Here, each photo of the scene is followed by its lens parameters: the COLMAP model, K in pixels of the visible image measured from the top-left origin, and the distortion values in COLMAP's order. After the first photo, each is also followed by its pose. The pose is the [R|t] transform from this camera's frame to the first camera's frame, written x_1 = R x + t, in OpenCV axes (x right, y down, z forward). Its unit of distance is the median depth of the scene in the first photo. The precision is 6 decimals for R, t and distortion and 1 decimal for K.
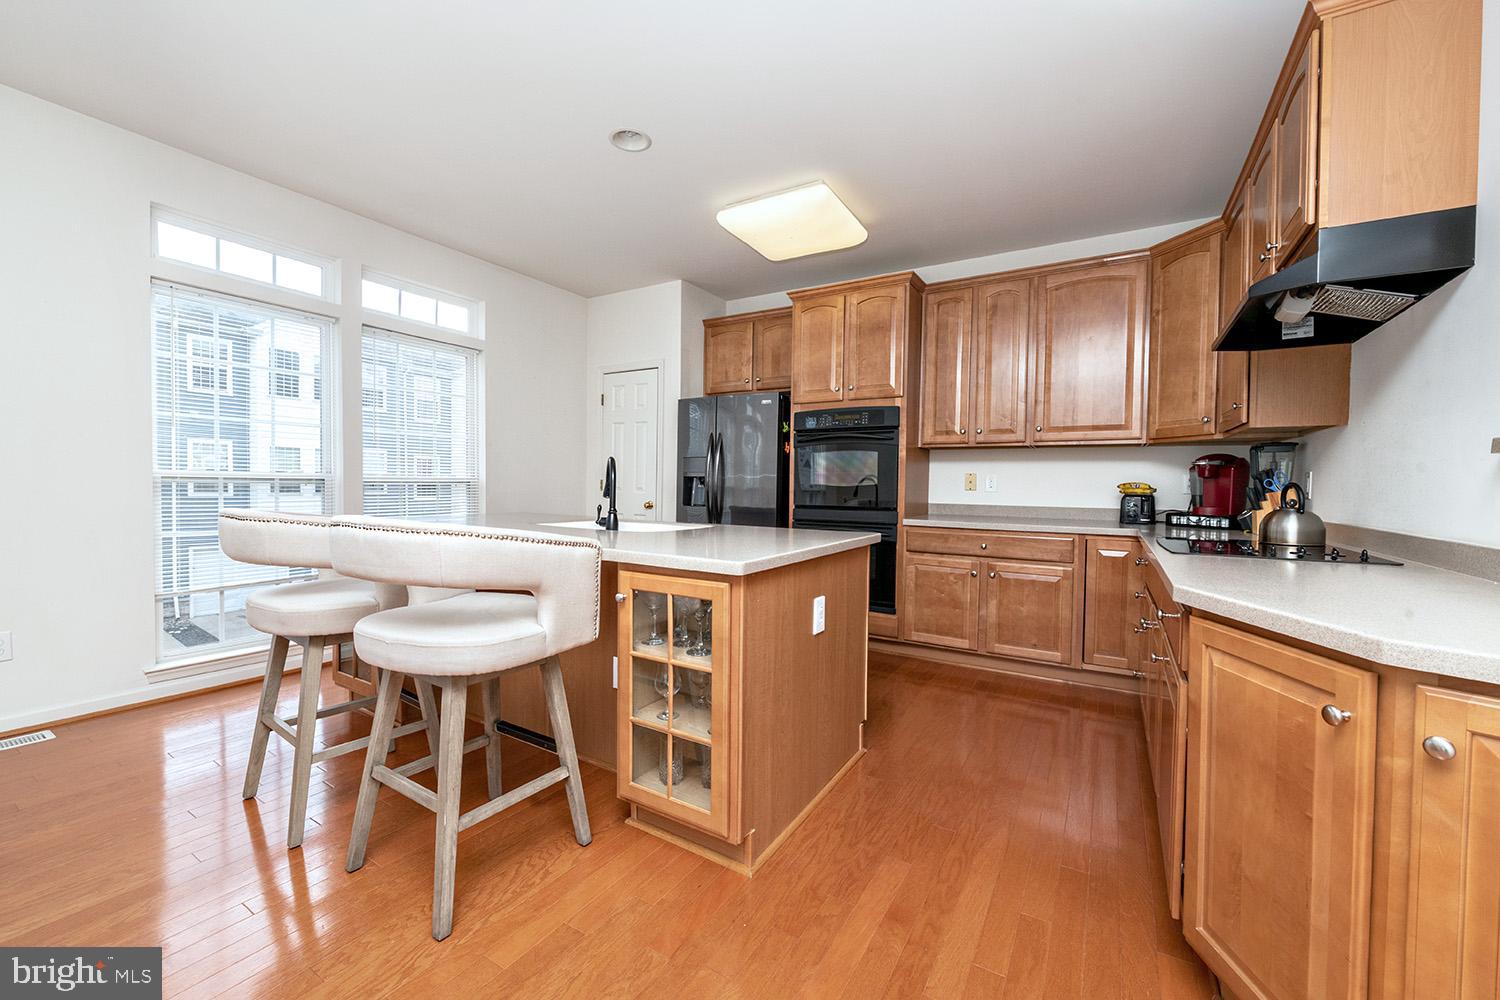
lens RADIAL K [[589.9, 0, 750.0], [0, 589.9, 500.0], [0, 0, 1]] dist [-0.001481, -0.000157]
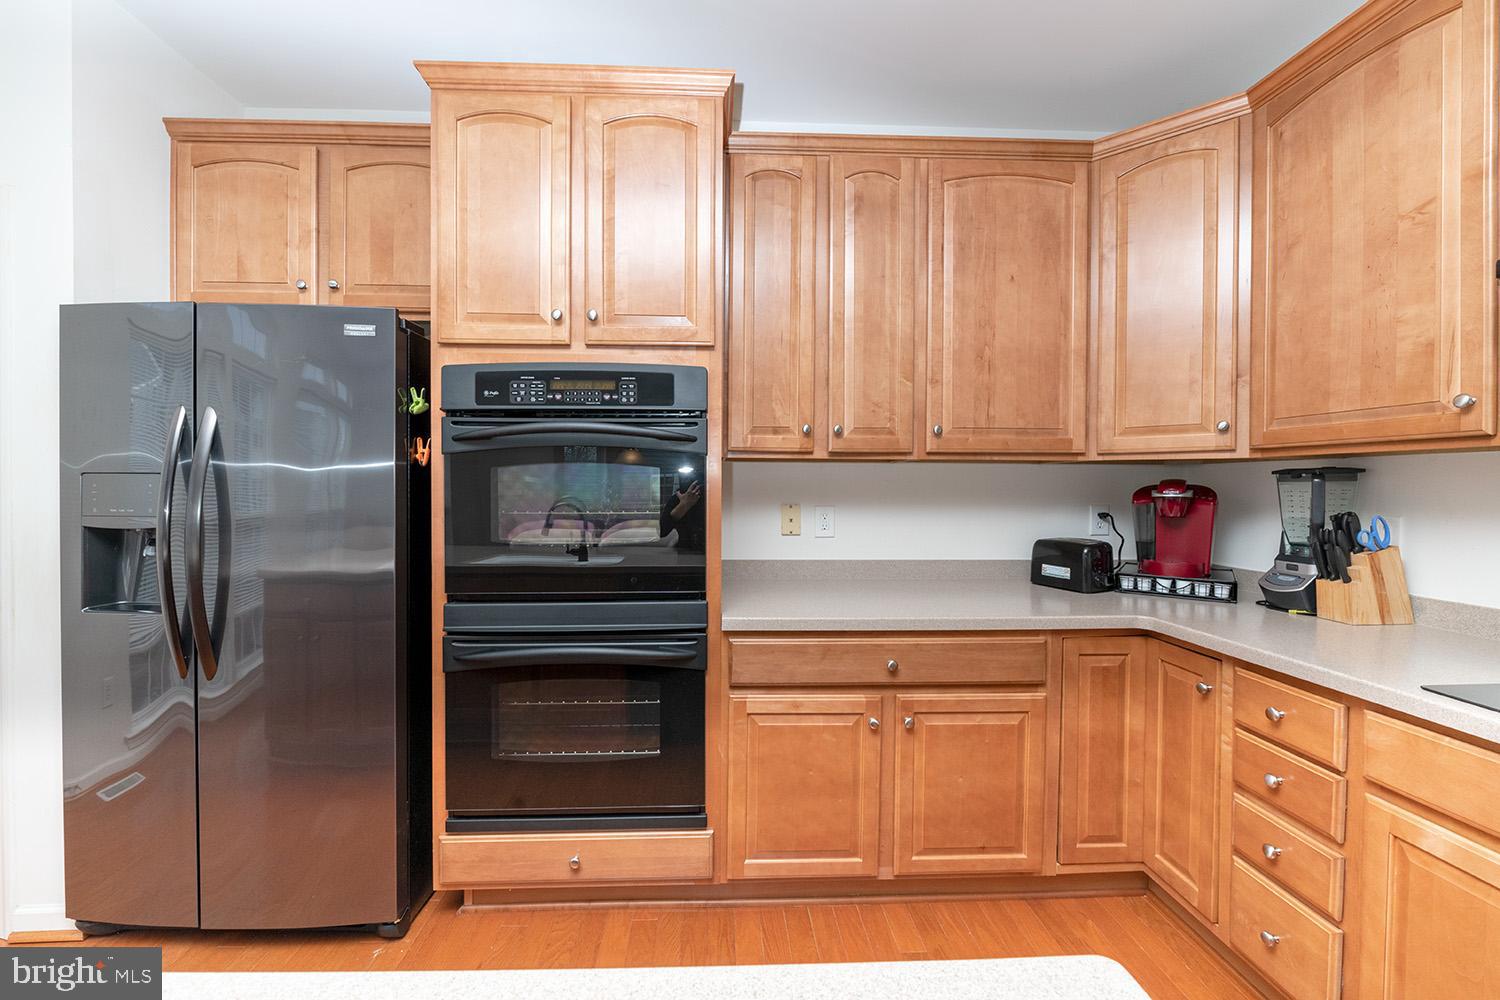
lens RADIAL K [[609.0, 0, 738.4], [0, 609.0, 491.8], [0, 0, 1]] dist [-0.002133, -0.000301]
pose [[0.831254, -0.019194, 0.555561, 0.012768], [0.022393, 0.999749, 0.001035, -0.069207], [-0.555442, 0.011581, 0.831475, 0.647353]]
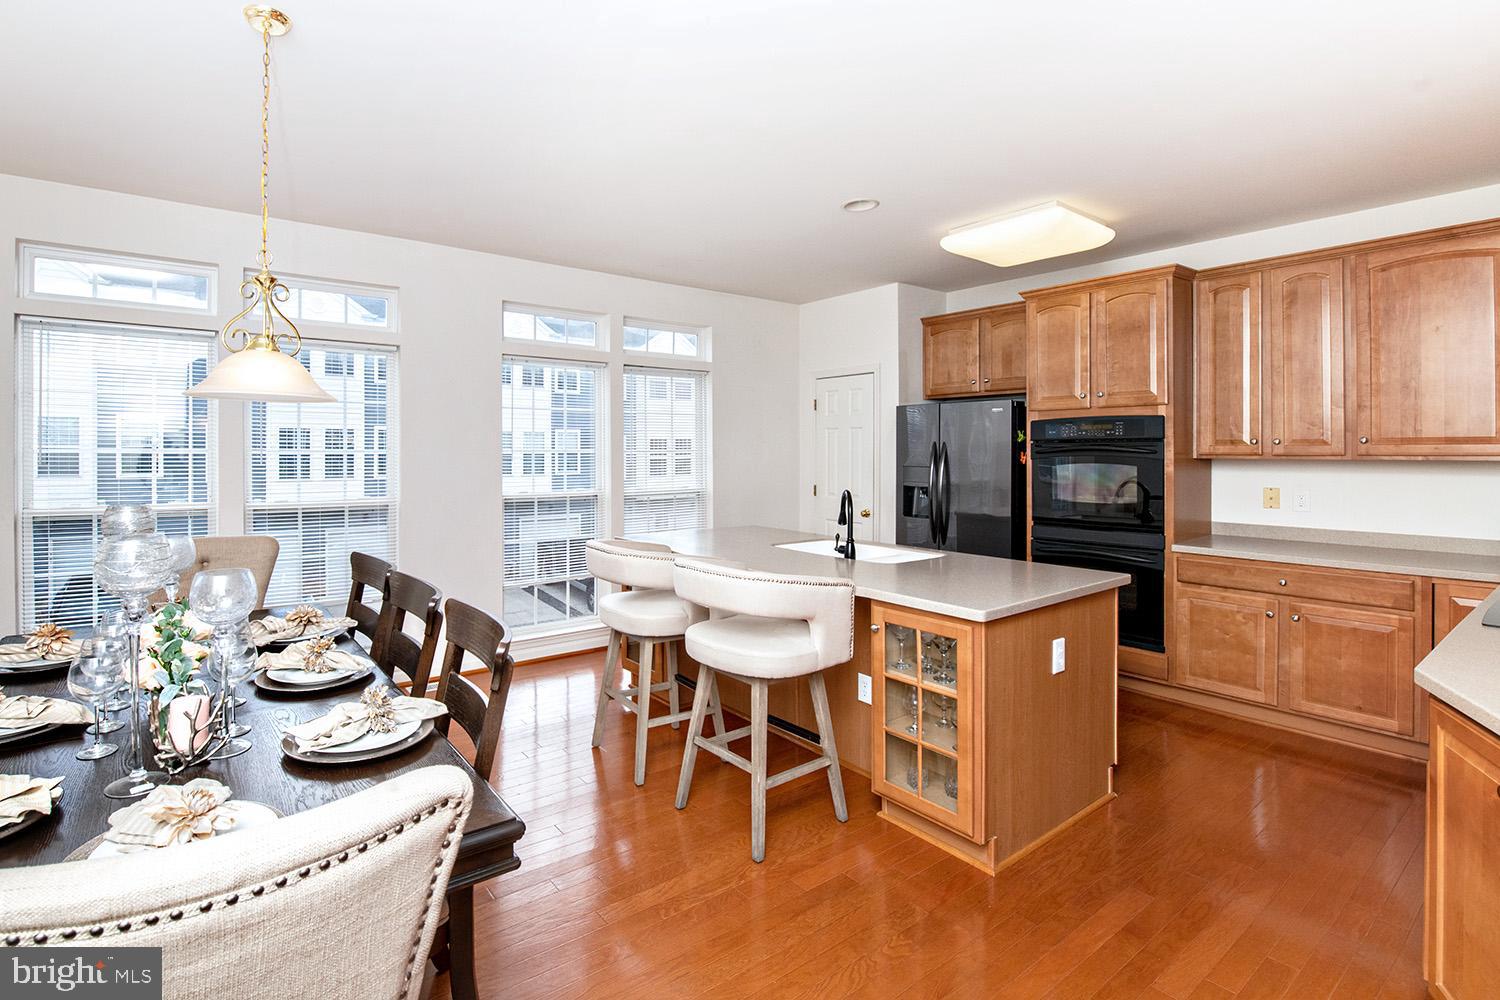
lens RADIAL K [[698.8, 0, 661.4], [0, 698.8, 449.0], [0, 0, 1]] dist [-0.019903, -0.001010]
pose [[0.913784, -0.016583, -0.405863, -0.014650], [0.002074, 0.999344, -0.036162, -0.078922], [0.406196, 0.032203, 0.913218, -0.263967]]
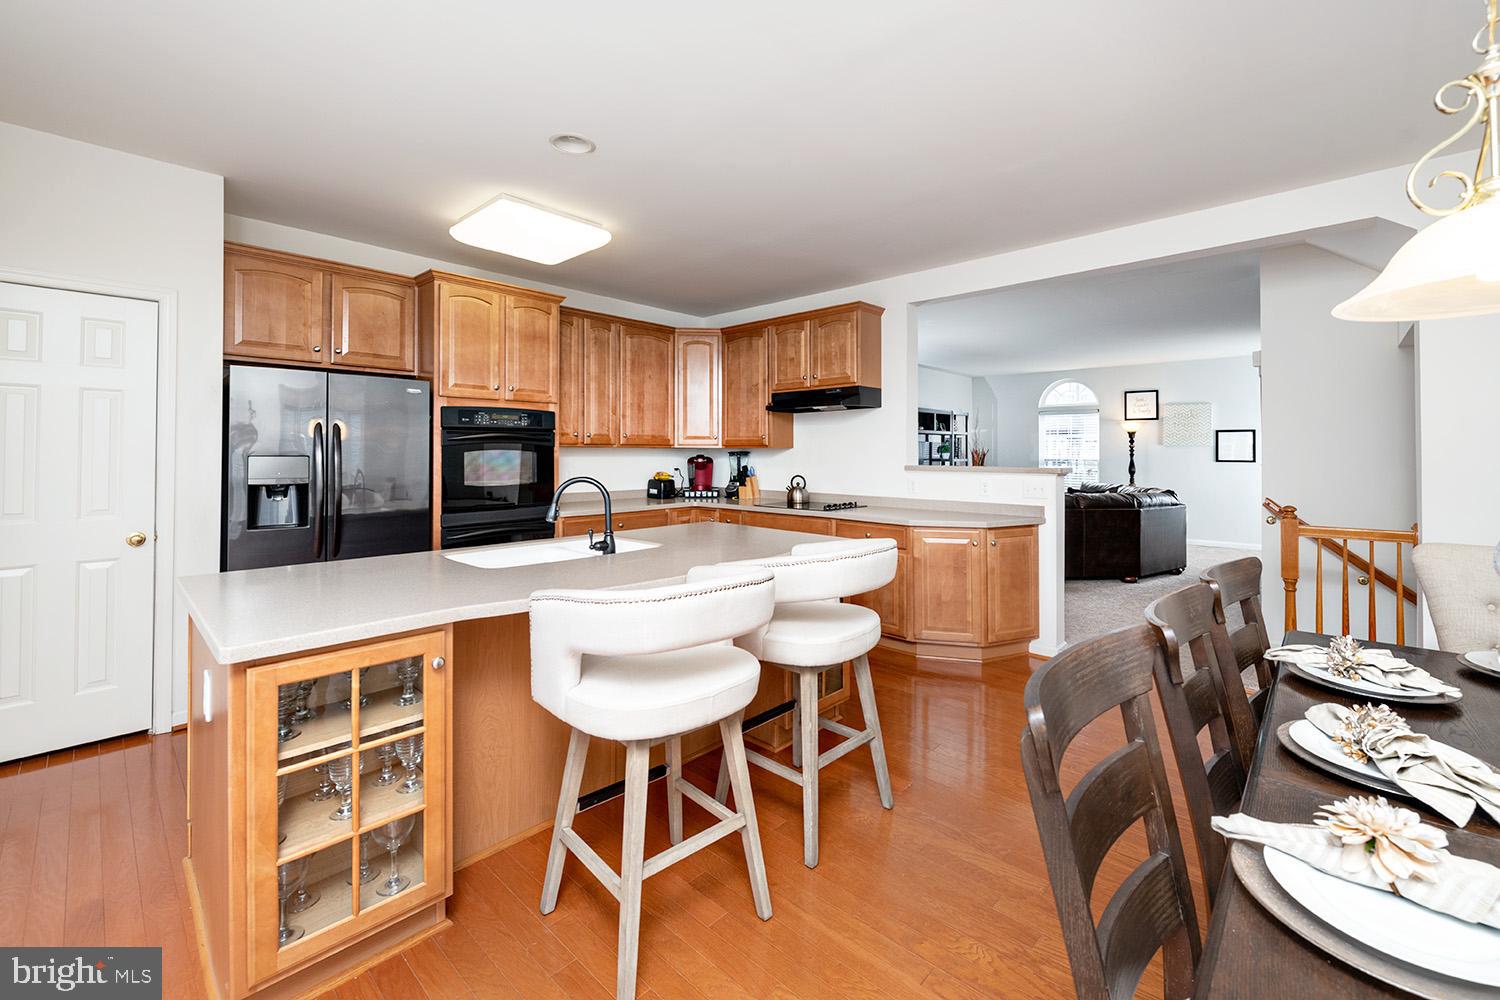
lens RADIAL K [[609.0, 0, 738.4], [0, 609.0, 491.8], [0, 0, 1]] dist [-0.002133, -0.000301]
pose [[0.250679, -0.077015, 0.965002, -0.849809], [0.025942, 0.997007, 0.072830, -0.089022], [-0.967723, 0.006777, 0.251926, 0.400588]]
